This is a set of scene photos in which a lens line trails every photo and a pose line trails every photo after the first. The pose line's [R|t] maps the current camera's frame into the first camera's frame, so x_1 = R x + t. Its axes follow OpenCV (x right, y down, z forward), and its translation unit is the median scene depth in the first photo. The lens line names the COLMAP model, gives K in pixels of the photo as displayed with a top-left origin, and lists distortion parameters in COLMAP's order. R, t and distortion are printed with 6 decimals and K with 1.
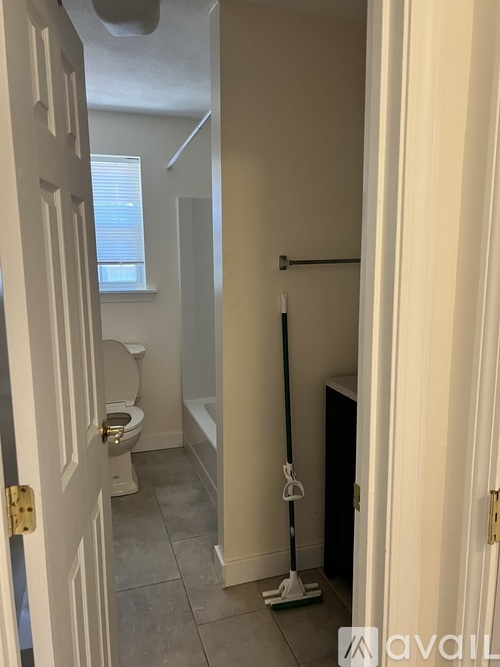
lens RADIAL K [[499.4, 0, 250.0], [0, 499.4, 333.5], [0, 0, 1]] dist [0.050397, -0.054839]
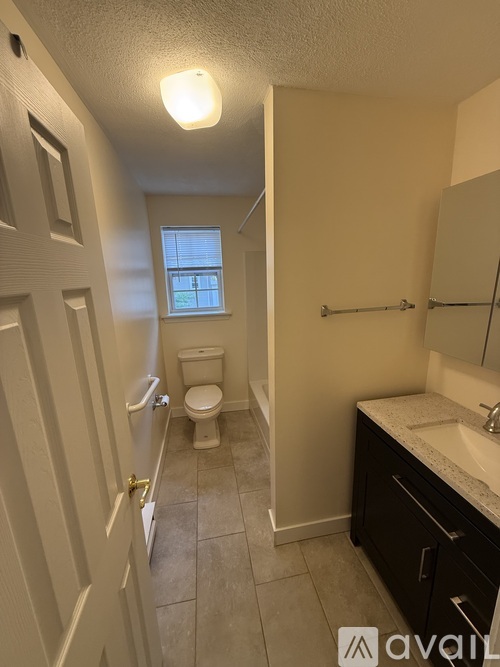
lens RADIAL K [[264.7, 0, 250.0], [0, 264.7, 333.5], [0, 0, 1]] dist [0.000955, 0.000007]
pose [[0.989503, 0.002734, -0.144489, -0.013484], [0.006746, 0.997857, 0.065083, -0.094529], [0.144357, -0.065374, 0.987364, 0.245656]]
